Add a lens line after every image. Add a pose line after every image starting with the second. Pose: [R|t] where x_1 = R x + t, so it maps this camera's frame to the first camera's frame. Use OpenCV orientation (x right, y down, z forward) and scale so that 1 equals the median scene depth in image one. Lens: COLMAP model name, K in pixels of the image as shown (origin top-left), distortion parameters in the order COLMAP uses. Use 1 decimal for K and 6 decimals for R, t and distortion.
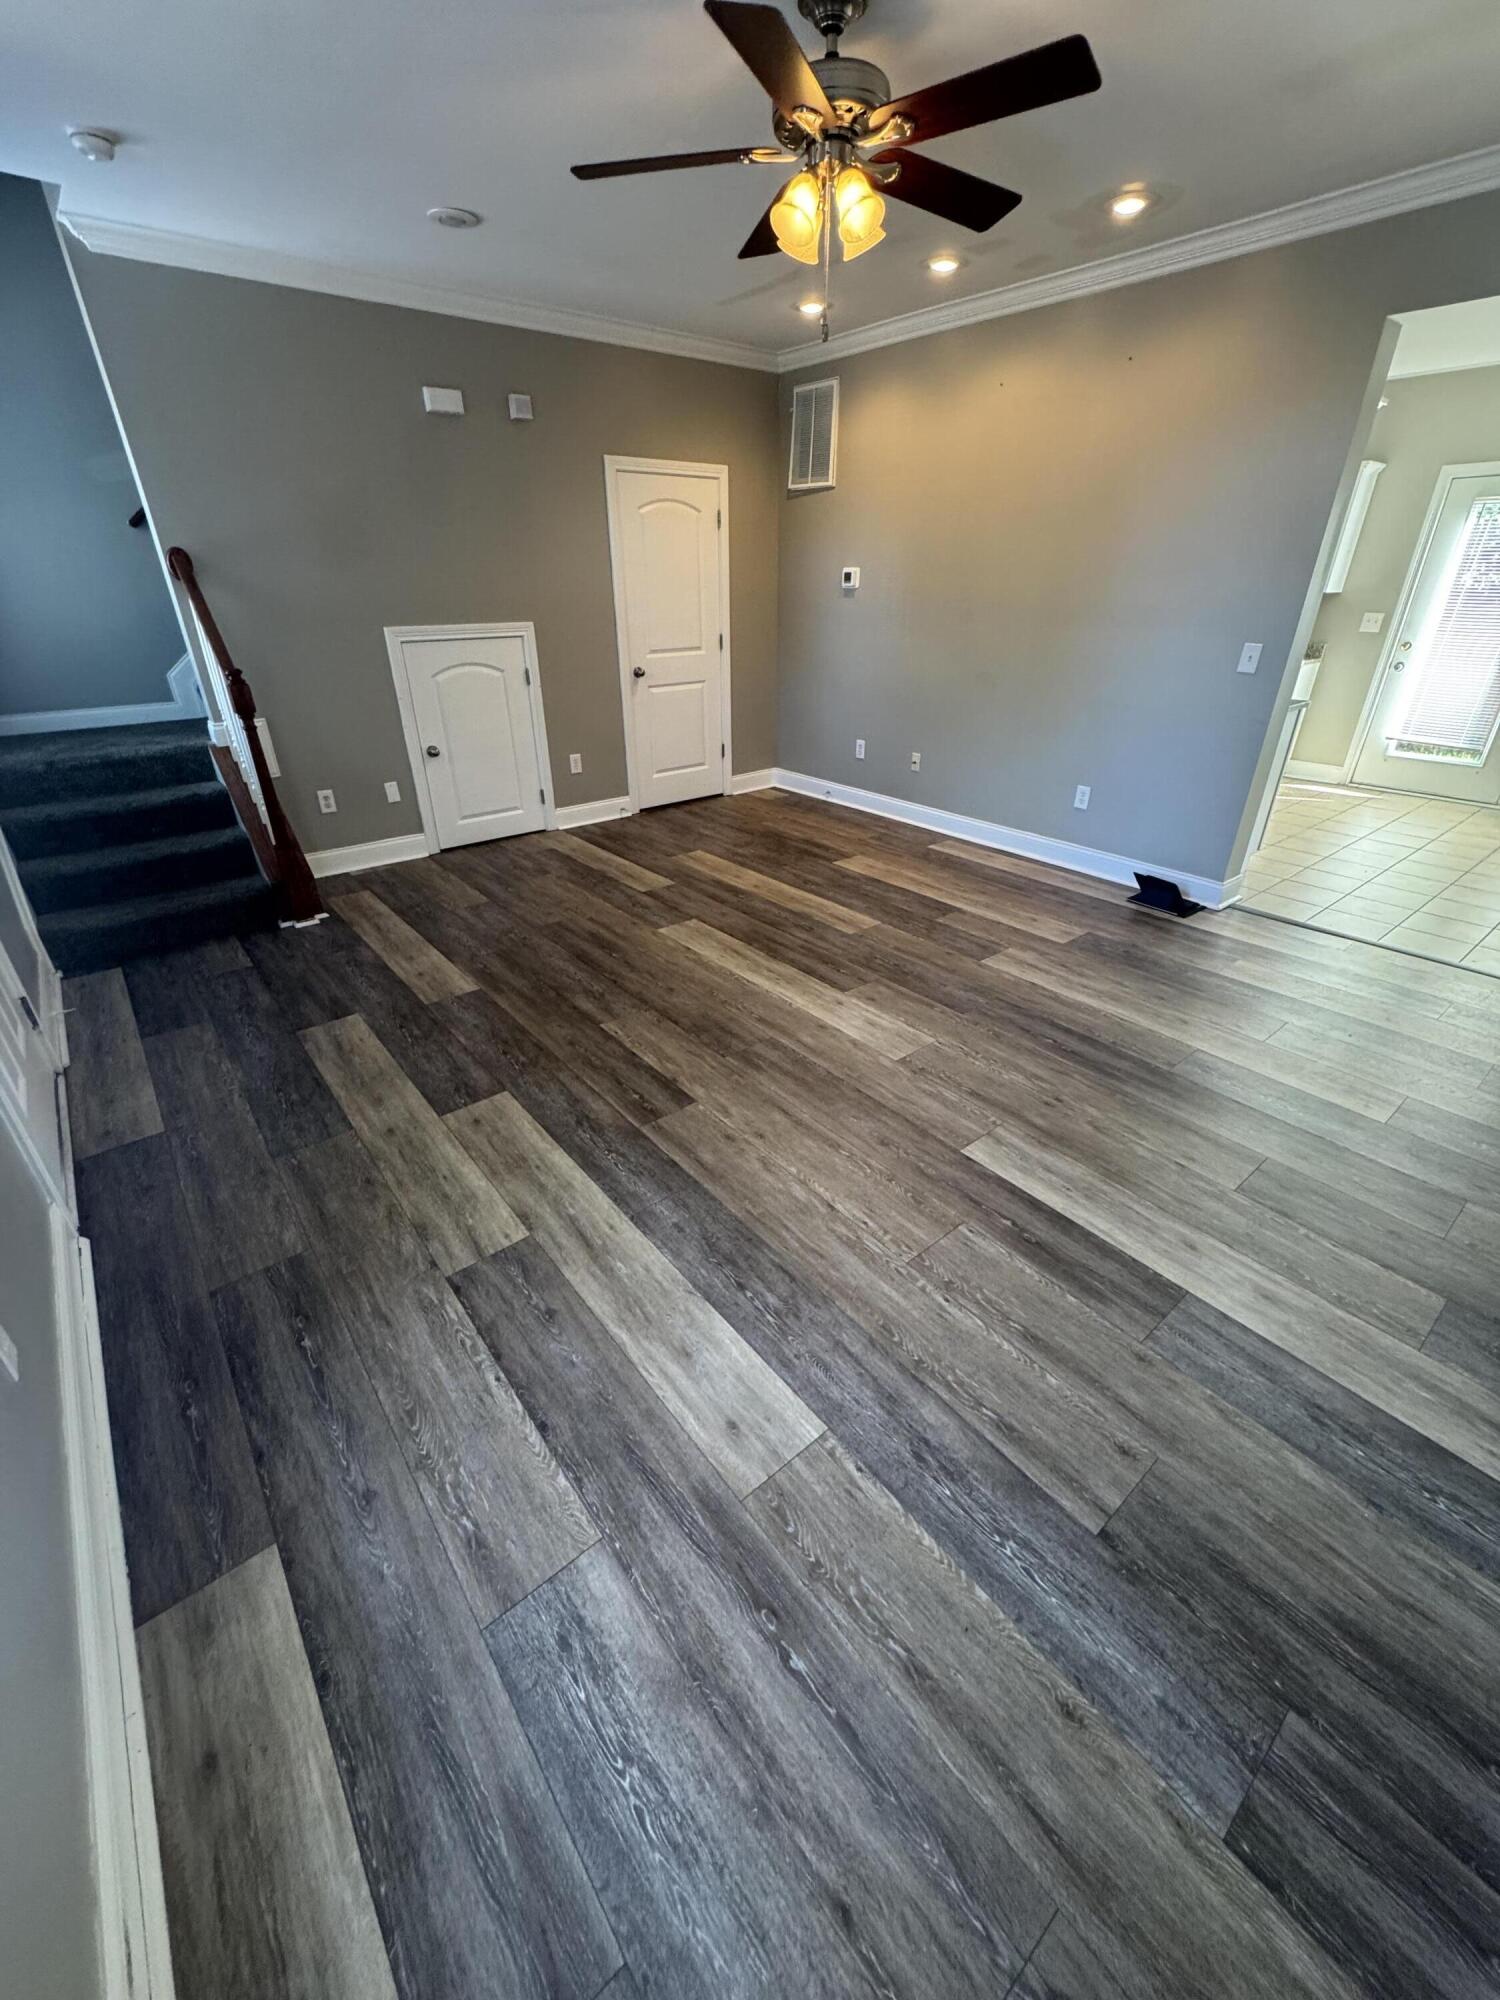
lens RADIAL K [[802.3, 0, 749.6], [0, 802.3, 998.1], [0, 0, 1]] dist [-0.001104, 0.000382]
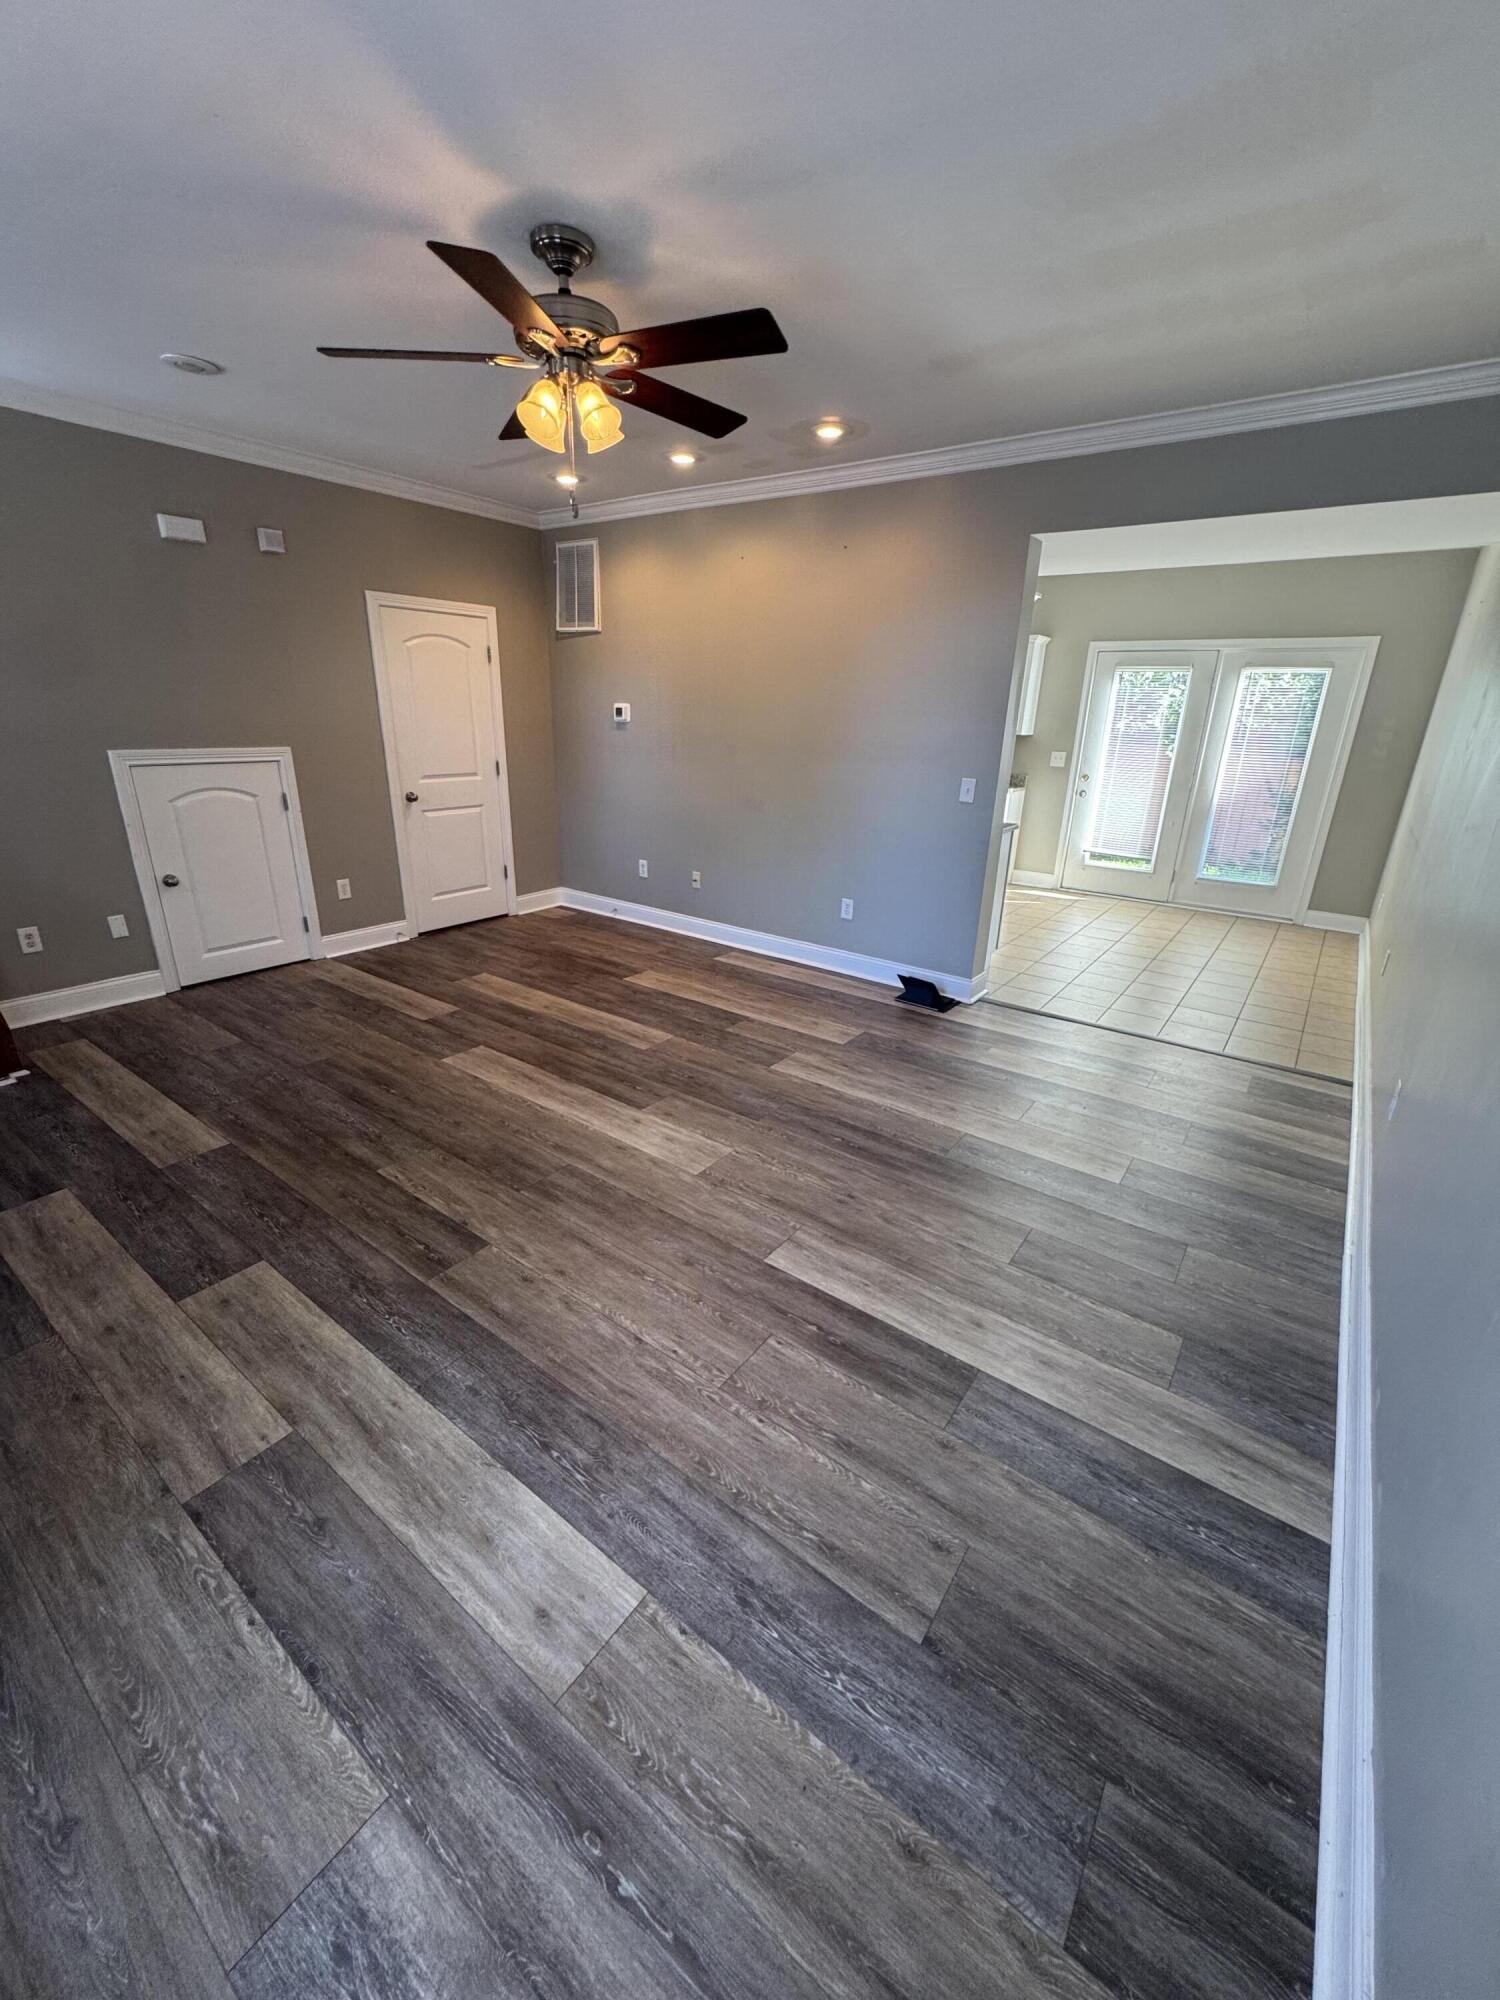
lens RADIAL K [[802.3, 0, 751.2], [0, 802.3, 997.8], [0, 0, 1]] dist [-0.001104, 0.000382]
pose [[0.967169, -0.057644, 0.247512, 0.014719], [0.089998, 0.988508, -0.121455, -0.014849], [-0.237666, 0.139743, 0.961242, -0.014790]]
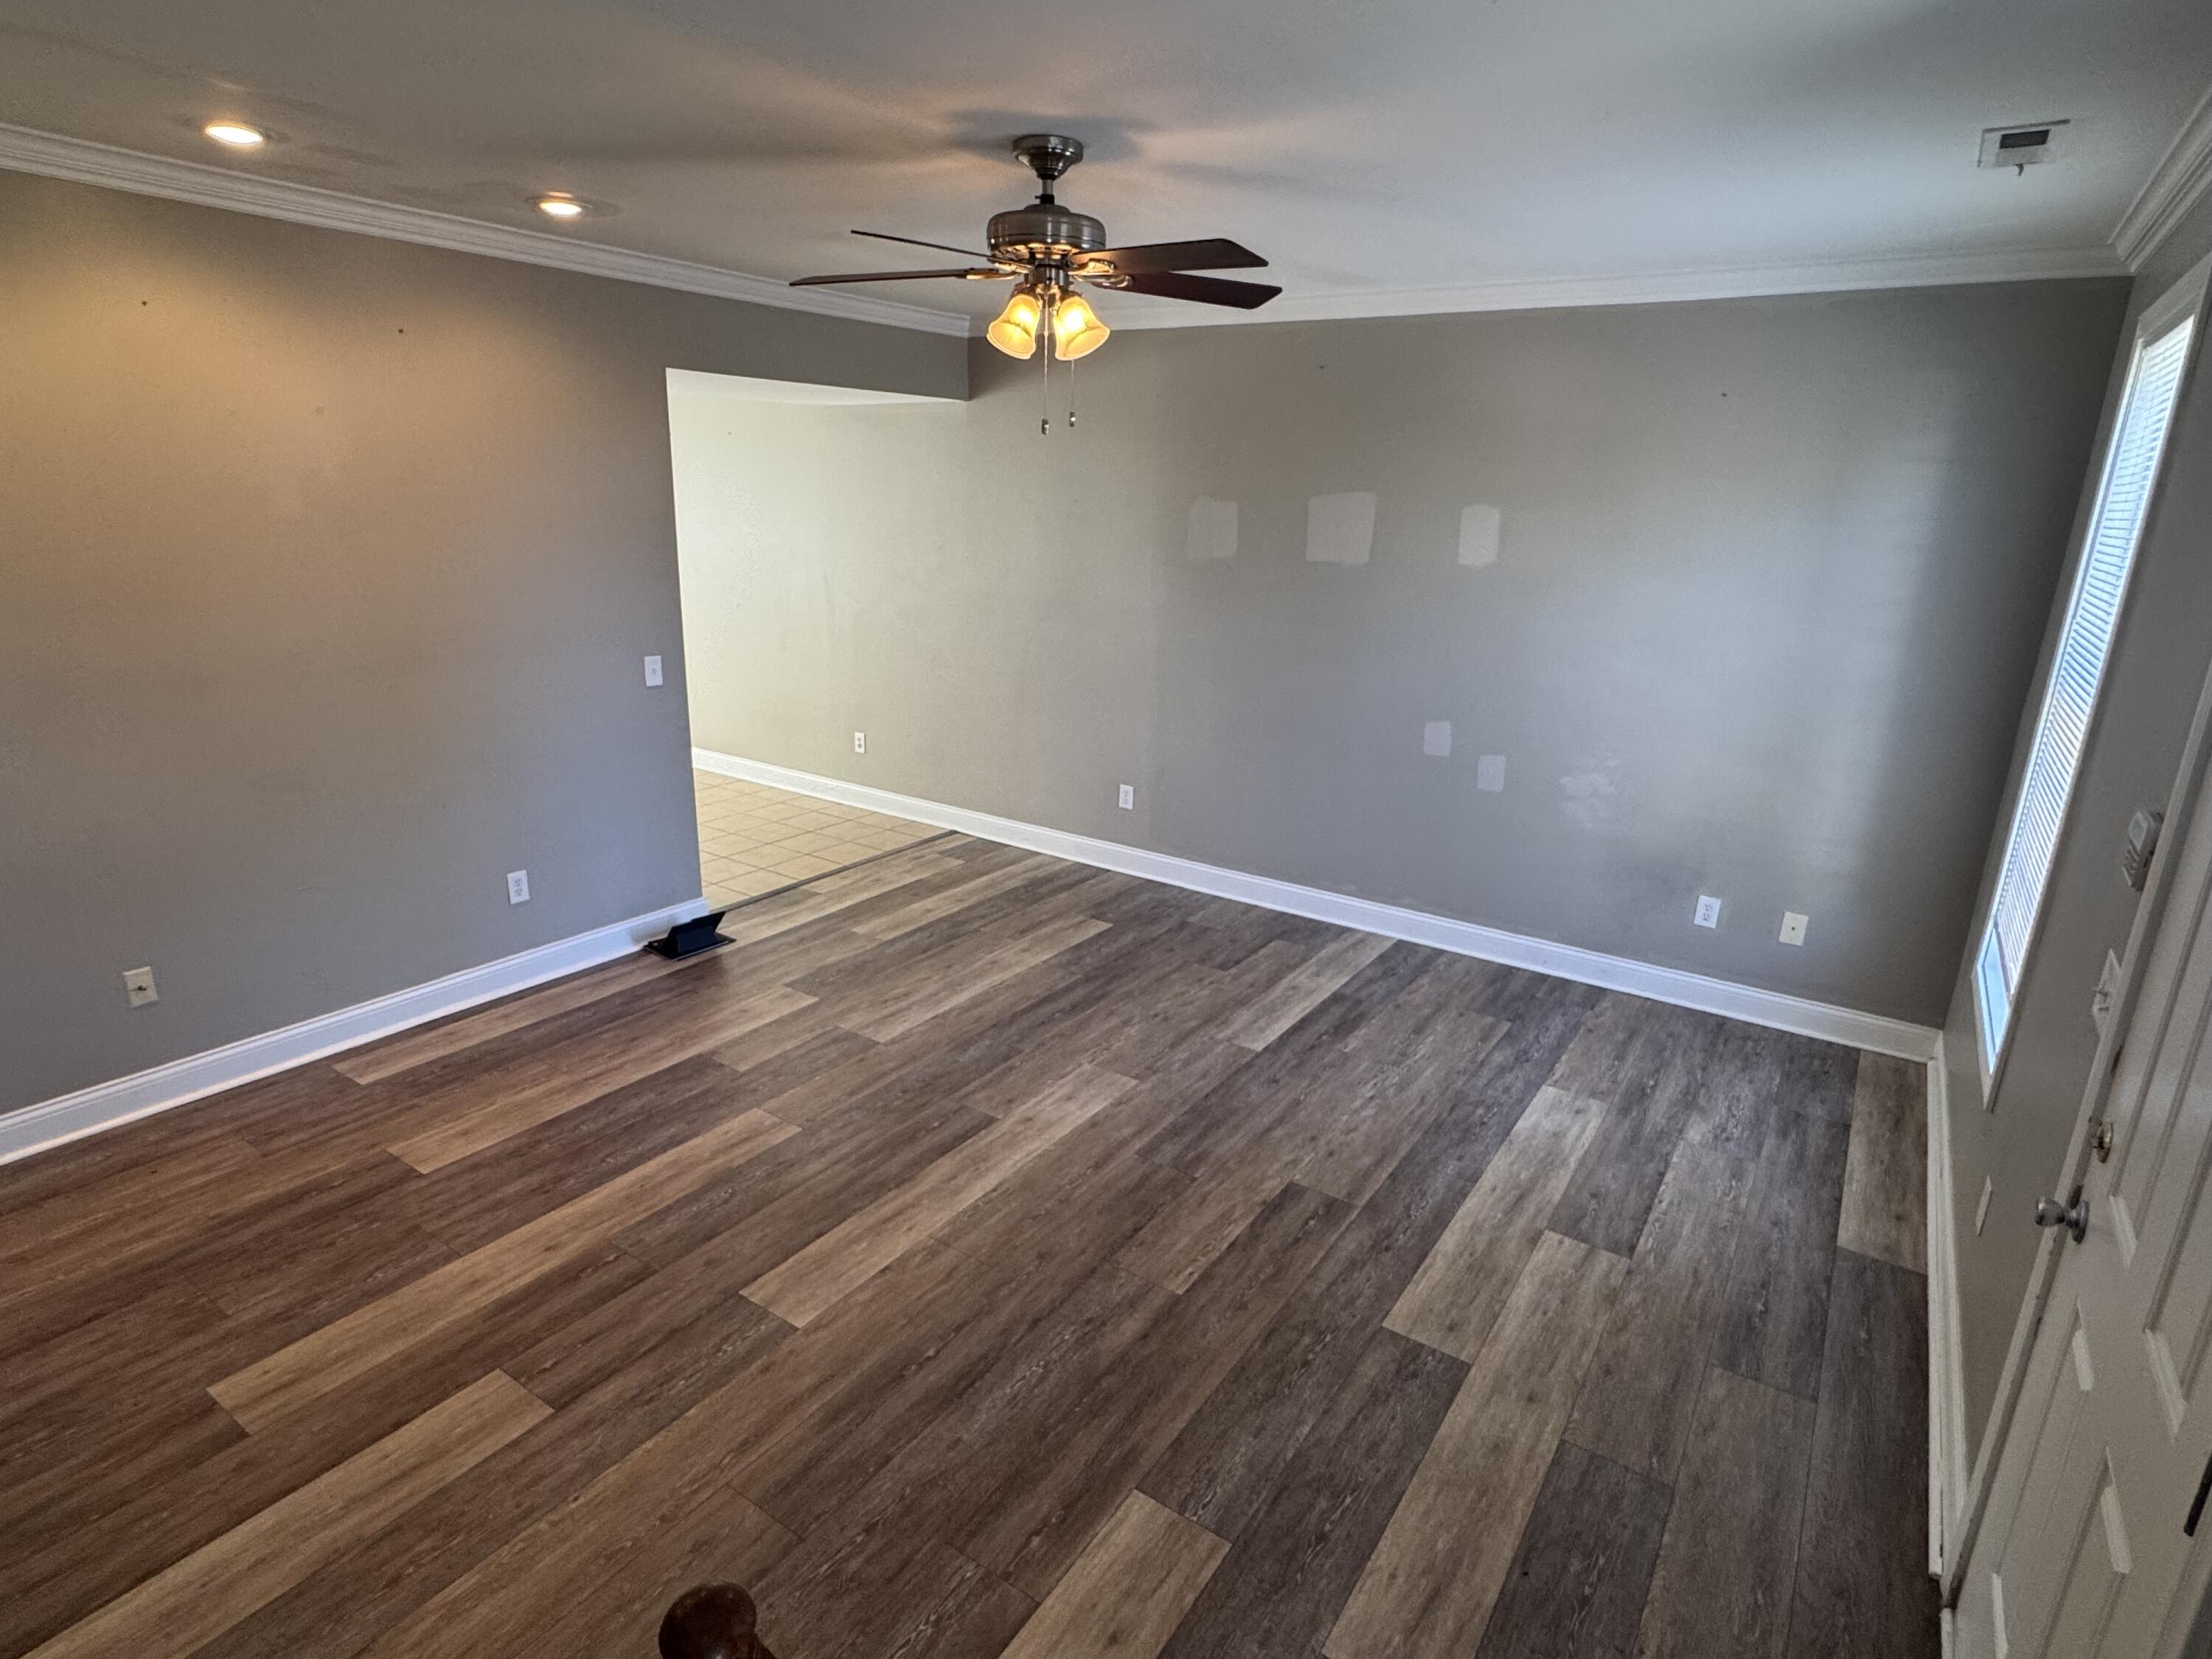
lens RADIAL K [[1190.5, 0, 1098.8], [0, 1190.5, 829.3], [0, 0, 1]] dist [-0.000988, 0.001818]
pose [[-0.293732, -0.270809, 0.916725, -1.166174], [0.421806, 0.823887, 0.378537, -0.827944], [-0.857789, 0.497868, -0.127773, 1.194848]]
